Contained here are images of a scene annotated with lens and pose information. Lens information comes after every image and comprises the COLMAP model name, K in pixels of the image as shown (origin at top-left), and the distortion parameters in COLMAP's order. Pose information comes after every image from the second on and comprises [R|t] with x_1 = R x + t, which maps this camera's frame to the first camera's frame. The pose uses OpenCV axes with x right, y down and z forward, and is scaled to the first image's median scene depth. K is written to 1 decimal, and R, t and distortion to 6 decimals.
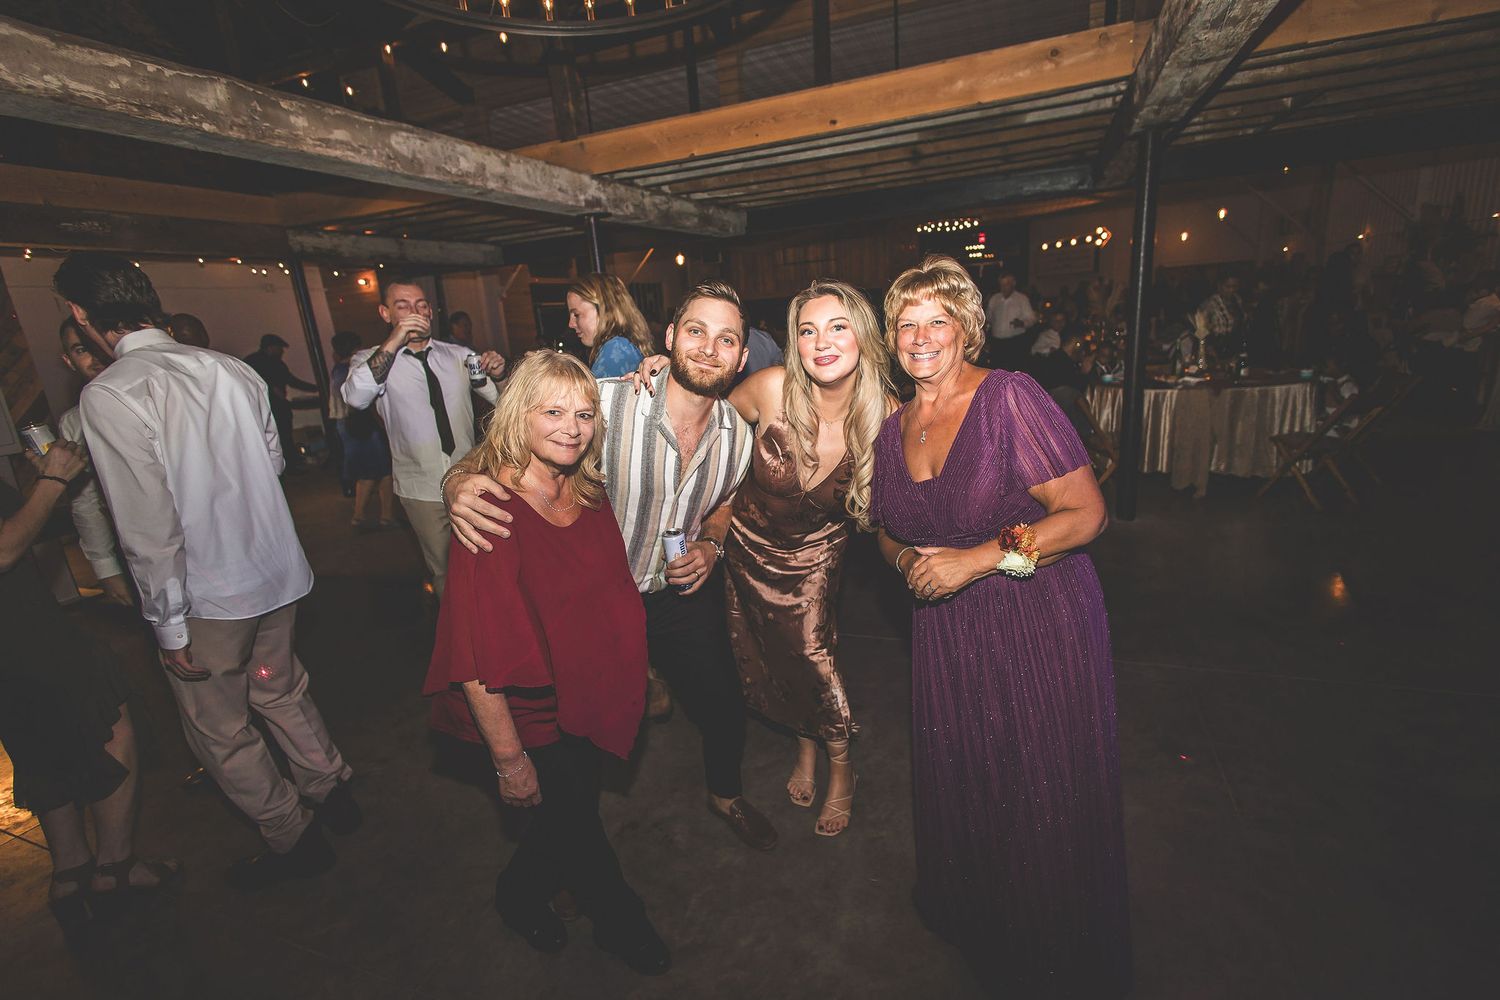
lens RADIAL K [[682.7, 0, 750.0], [0, 682.7, 500.0], [0, 0, 1]] dist [-0.000245, -0.001240]
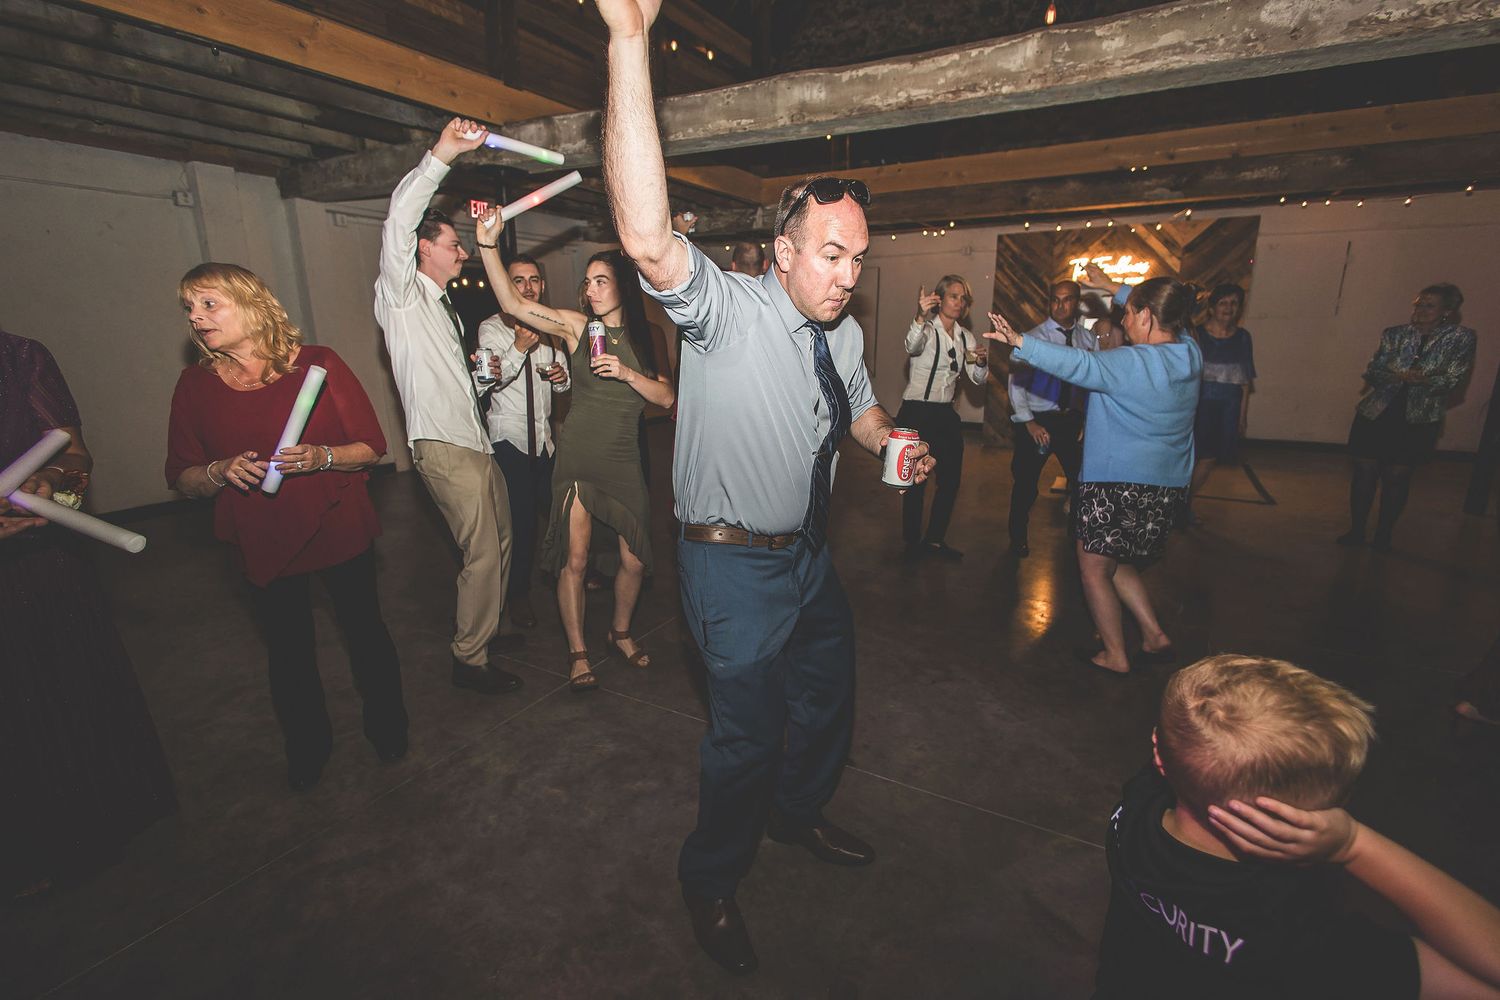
lens RADIAL K [[682.7, 0, 750.0], [0, 682.7, 500.0], [0, 0, 1]] dist [-0.000245, -0.001240]
pose [[-0.153670, 0.311392, -0.937774, 0.482743], [-0.245789, 0.907172, 0.341507, -0.194247], [0.957065, 0.282974, -0.062868, 0.780083]]
